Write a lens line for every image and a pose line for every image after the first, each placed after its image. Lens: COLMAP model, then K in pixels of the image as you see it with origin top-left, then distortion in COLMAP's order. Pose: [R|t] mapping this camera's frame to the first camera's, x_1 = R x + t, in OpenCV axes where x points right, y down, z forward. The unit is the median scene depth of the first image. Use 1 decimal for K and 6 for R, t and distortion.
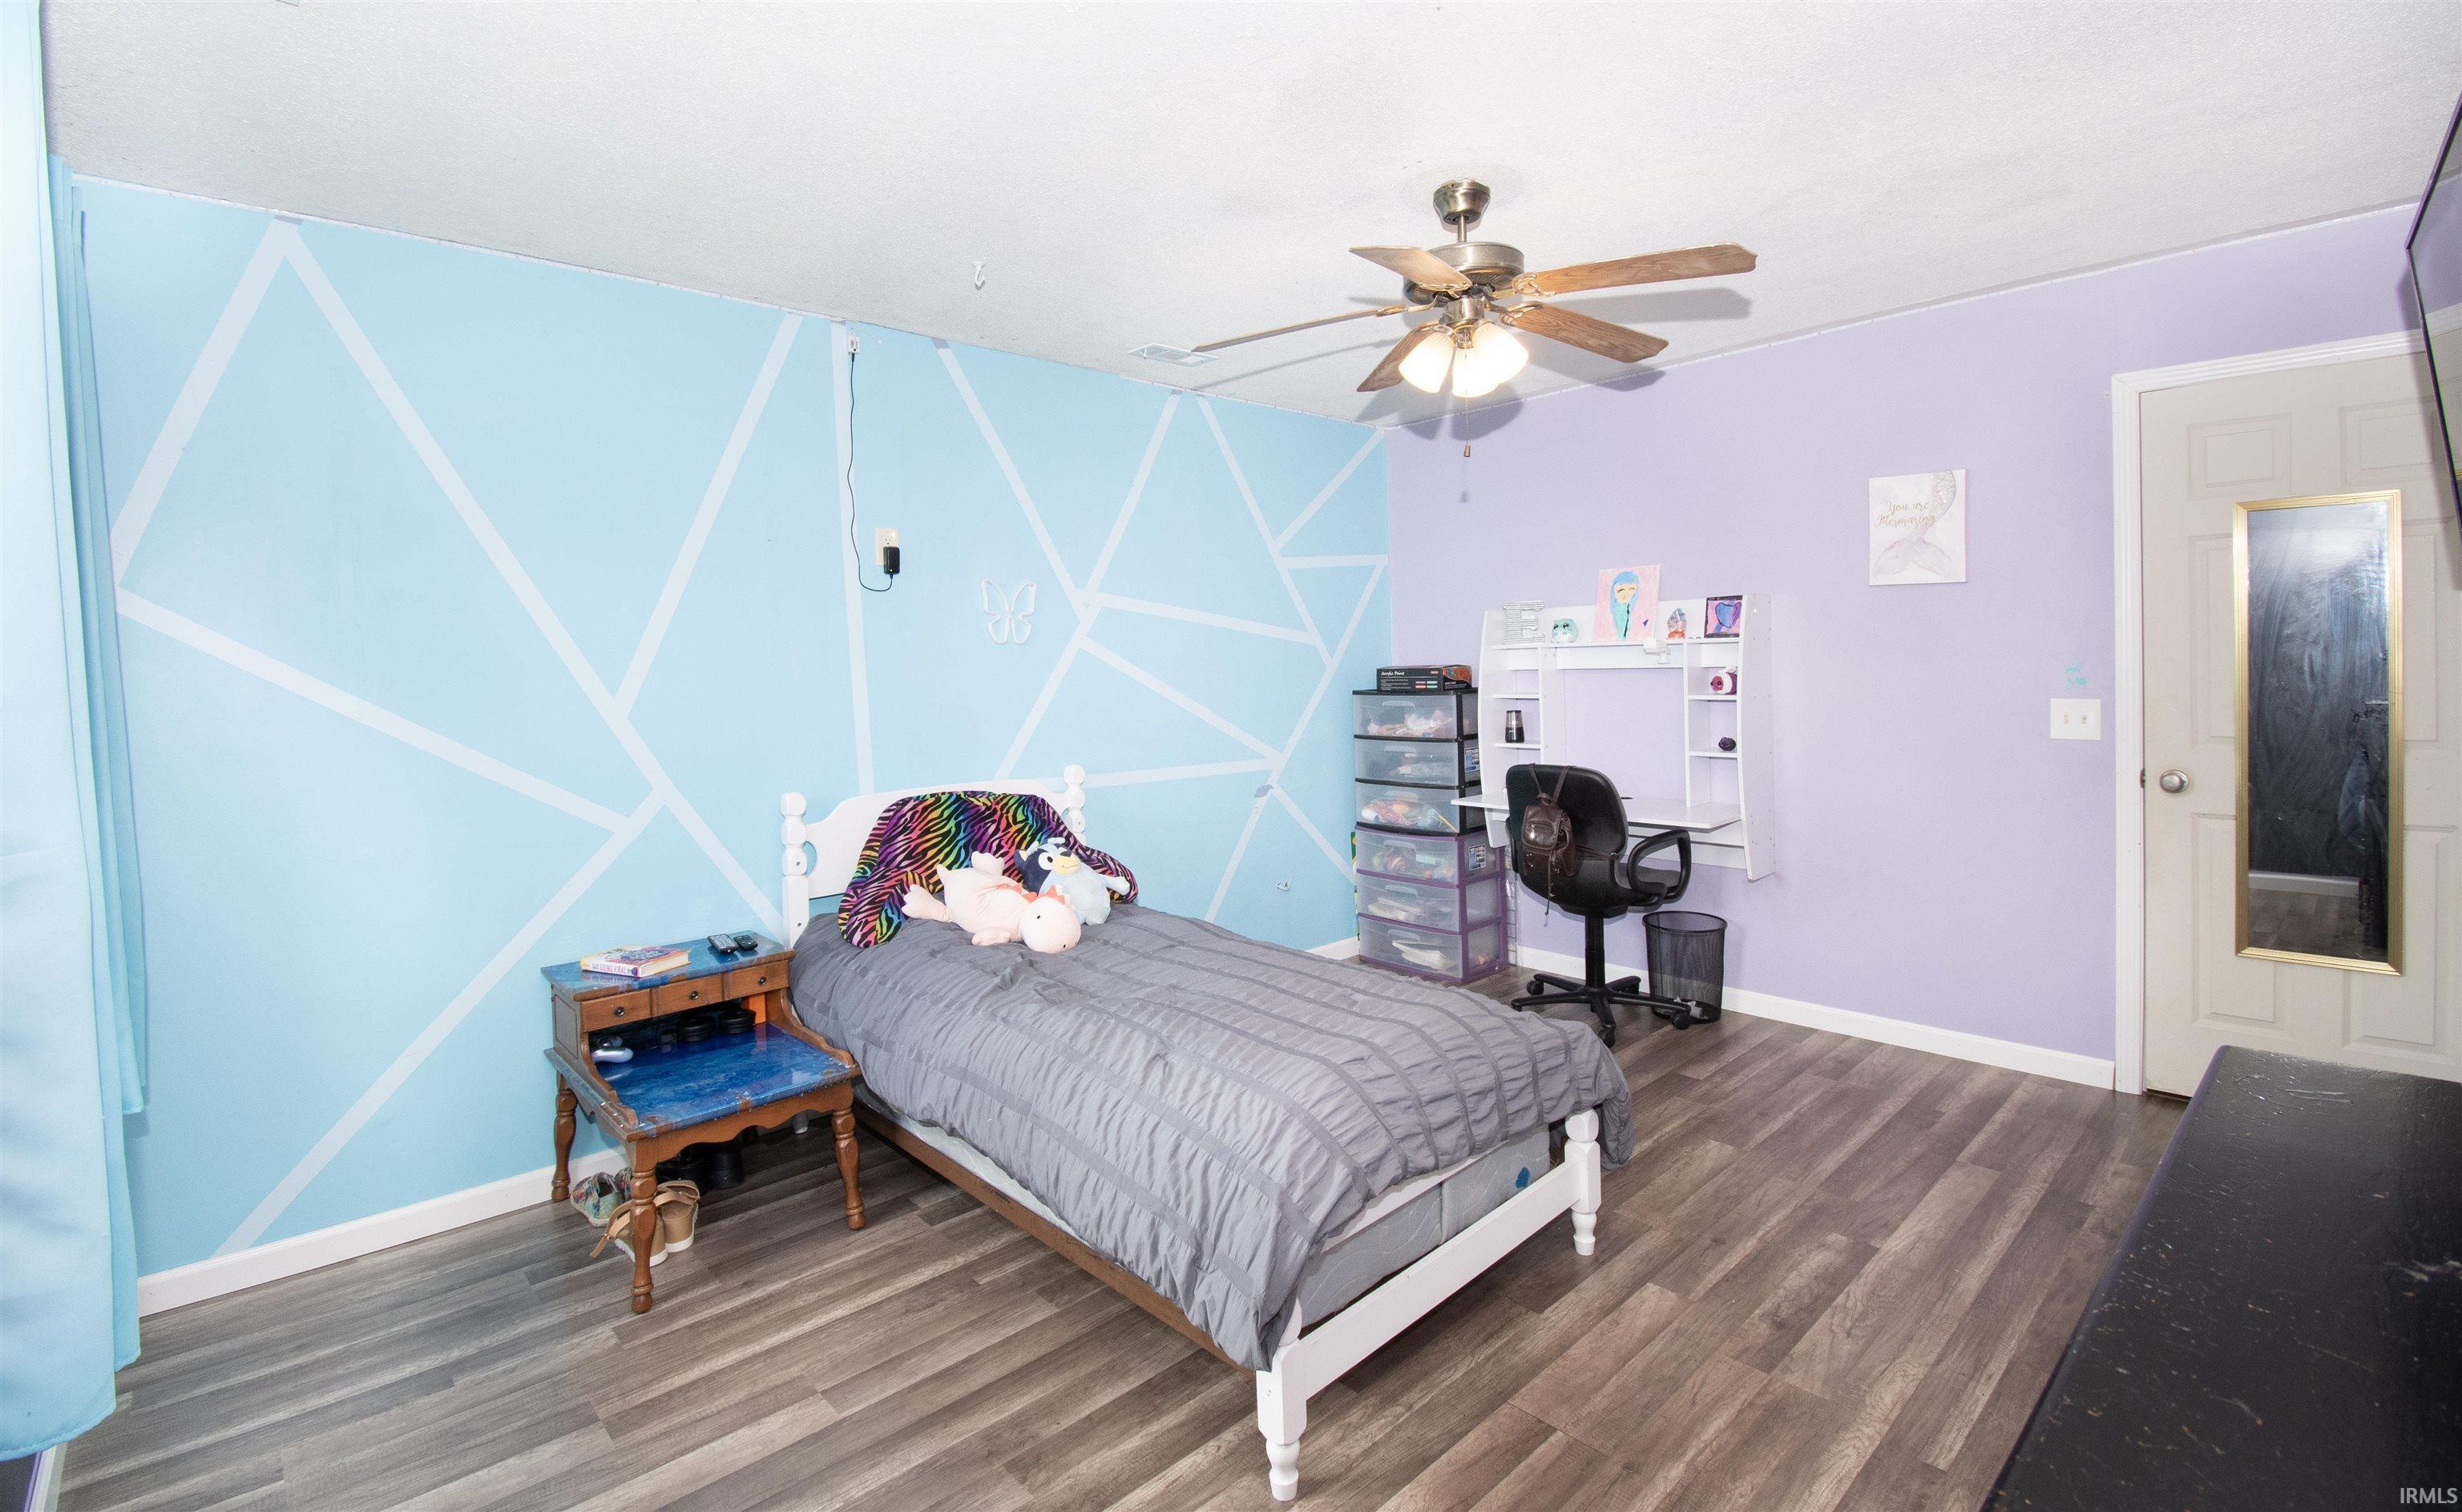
lens RADIAL K [[1121.2, 0, 1237.2], [0, 1121.2, 696.5], [0, 0, 1]] dist [0.011915, -0.024971]
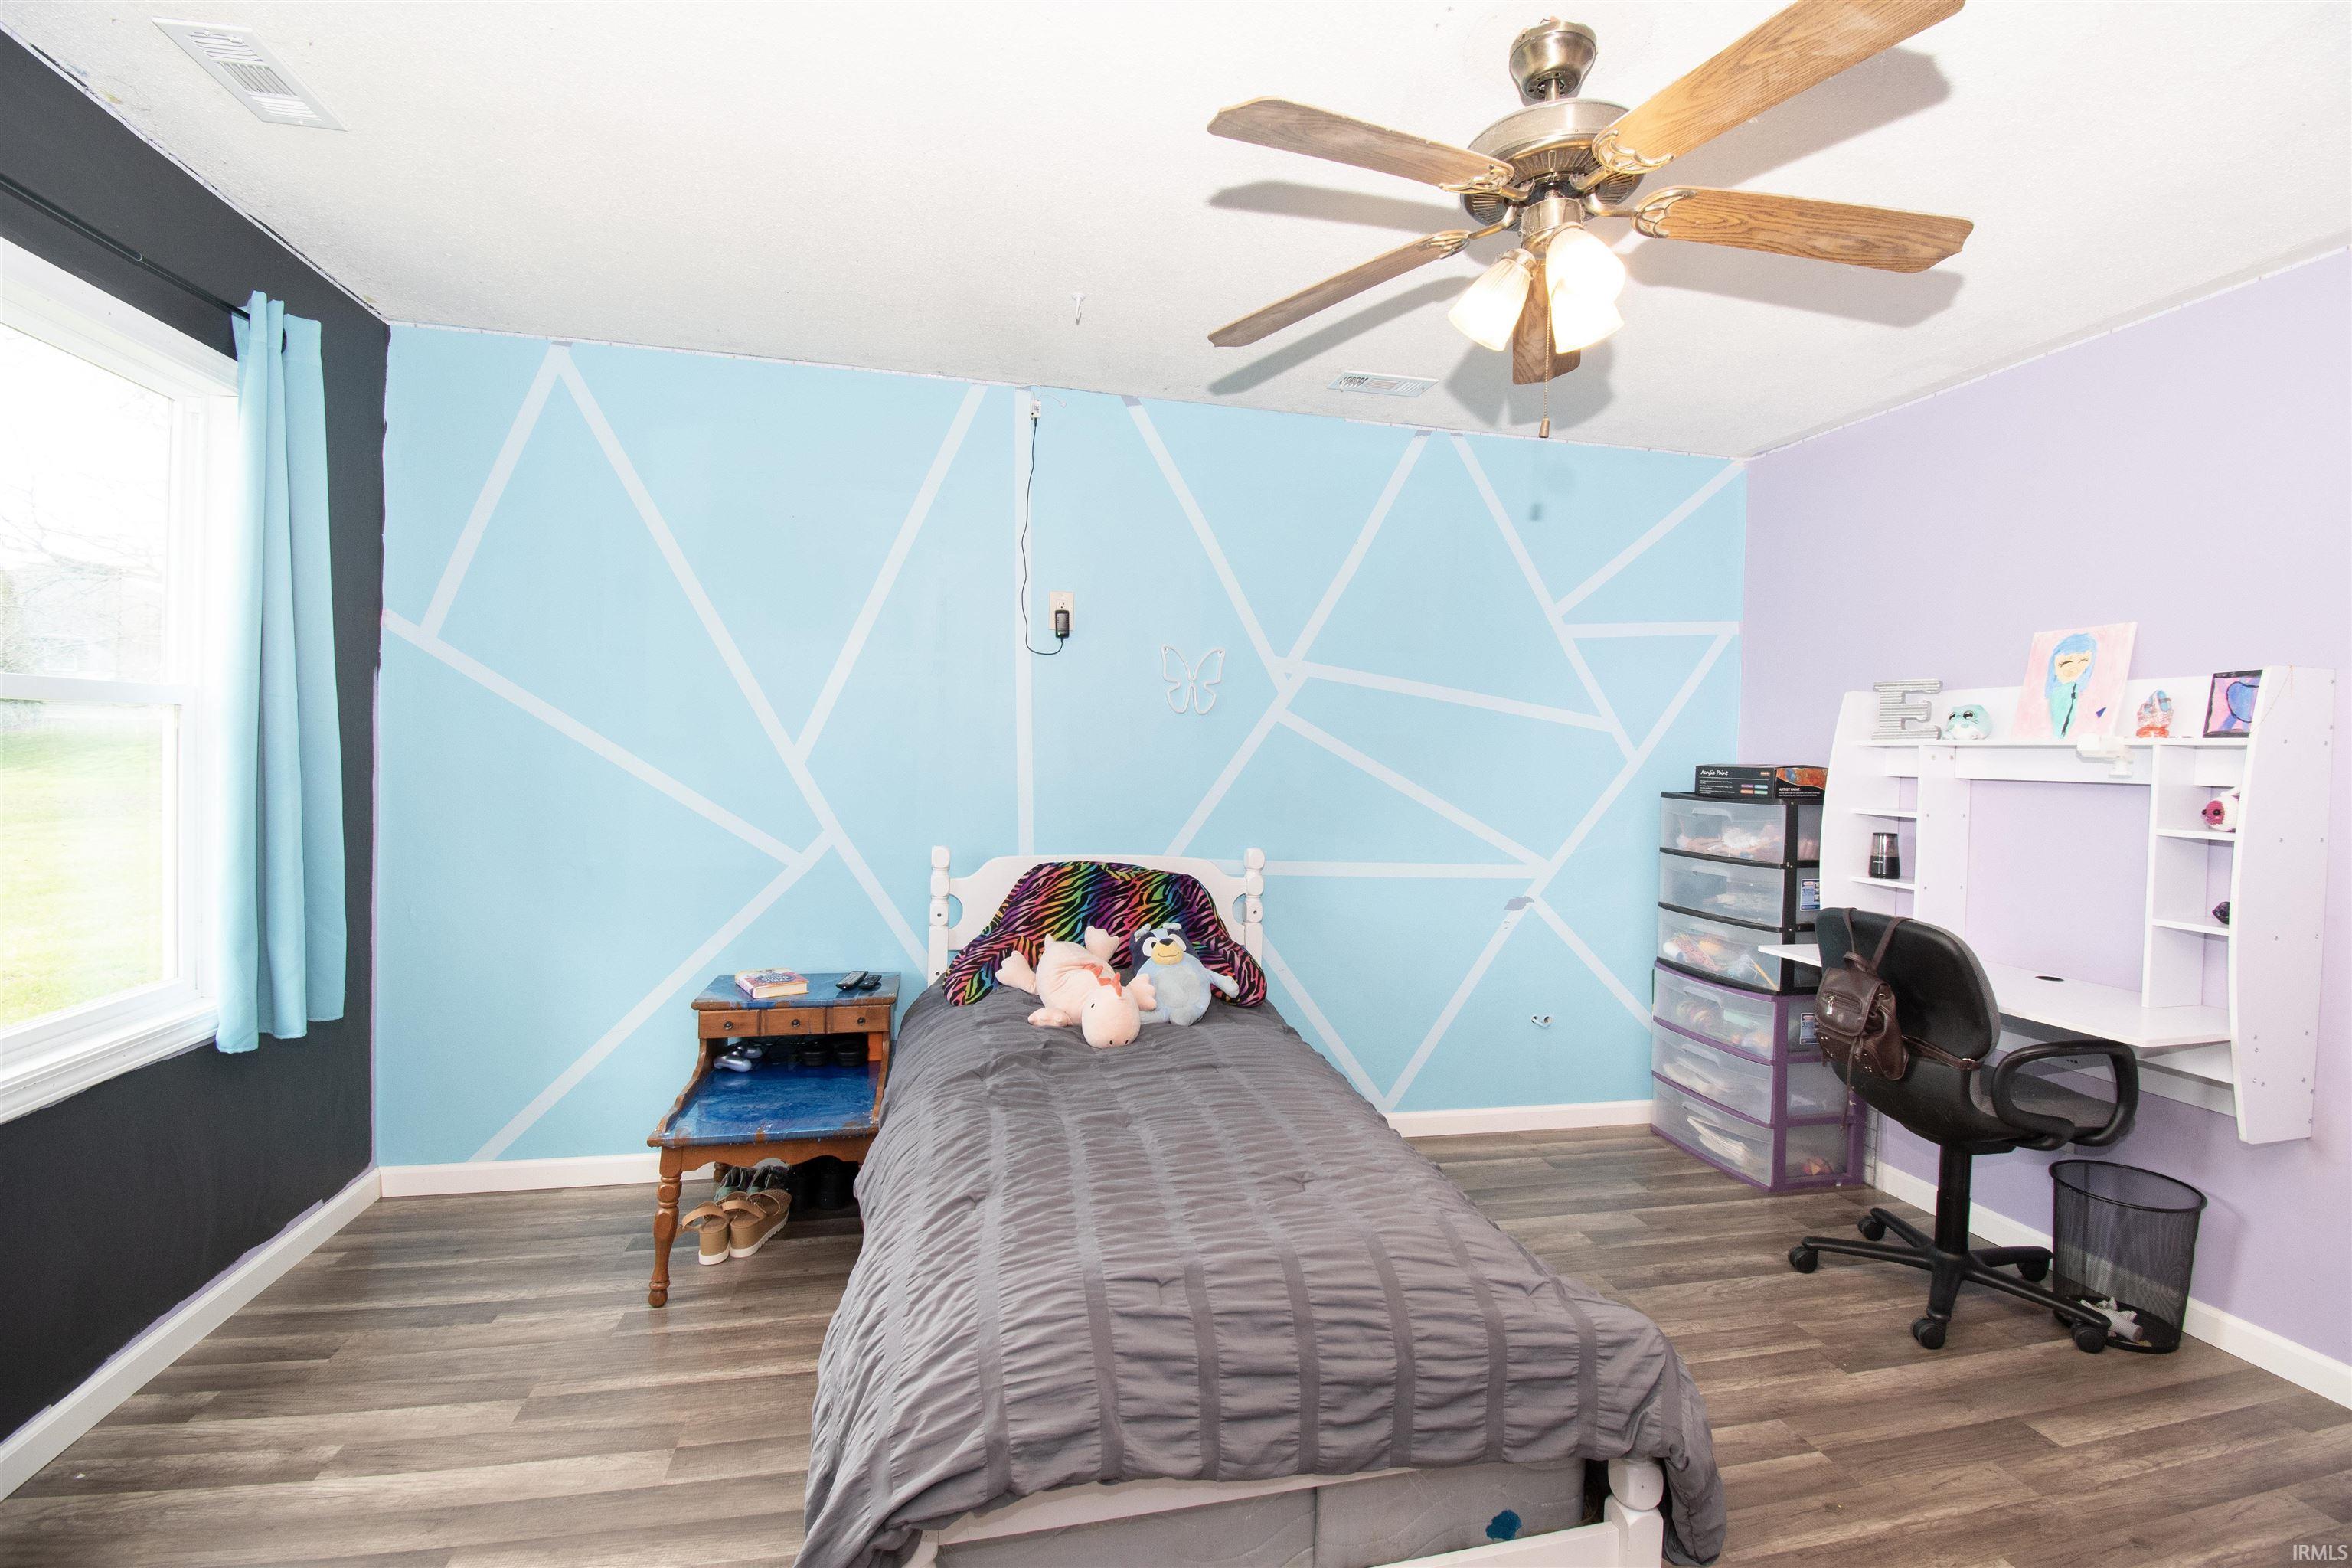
lens RADIAL K [[1046.3, 0, 1176.0], [0, 1046.3, 784.0], [0, 0, 1]] dist [0.018573, -0.029055]
pose [[0.856413, 0.061669, -0.512596, 0.238459], [-0.063470, 0.997885, 0.014011, 0.000723], [0.512376, 0.020535, 0.858516, 0.233928]]
